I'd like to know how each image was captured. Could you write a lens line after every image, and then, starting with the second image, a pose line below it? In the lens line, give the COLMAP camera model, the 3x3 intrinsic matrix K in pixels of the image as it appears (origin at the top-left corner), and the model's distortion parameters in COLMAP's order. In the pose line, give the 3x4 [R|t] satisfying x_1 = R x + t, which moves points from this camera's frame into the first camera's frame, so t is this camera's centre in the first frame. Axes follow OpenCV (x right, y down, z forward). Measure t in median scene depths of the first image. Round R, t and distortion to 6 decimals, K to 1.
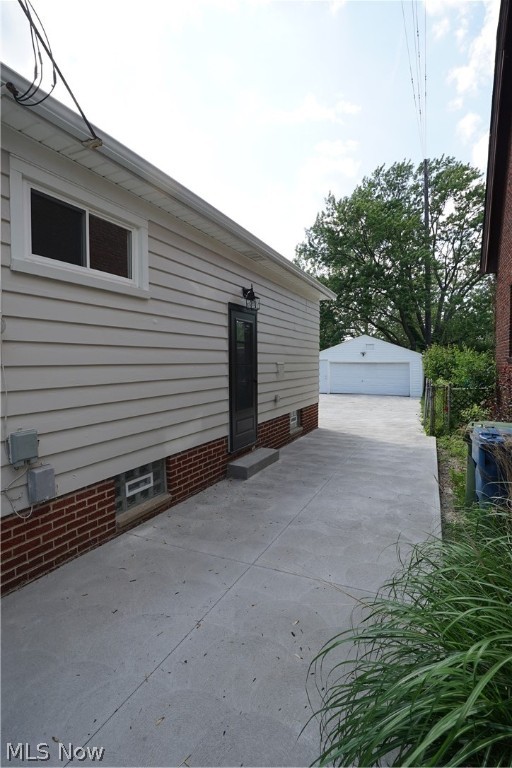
lens RADIAL K [[366.9, 0, 256.5], [0, 366.9, 380.8], [0, 0, 1]] dist [-0.042853, 0.007794]
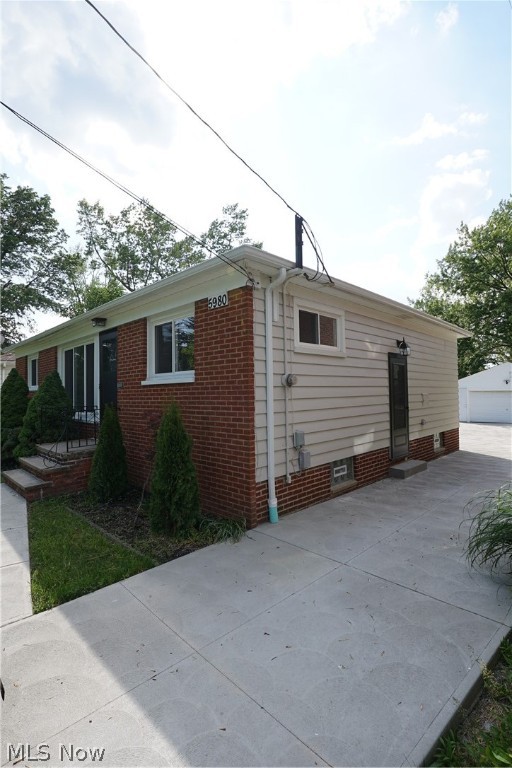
lens RADIAL K [[366.9, 0, 256.5], [0, 366.9, 380.8], [0, 0, 1]] dist [-0.042853, 0.007794]
pose [[0.944507, -0.018516, -0.327970, -0.082044], [-0.007198, 0.997004, -0.077017, 0.008008], [0.328414, 0.075104, 0.941543, -0.424168]]
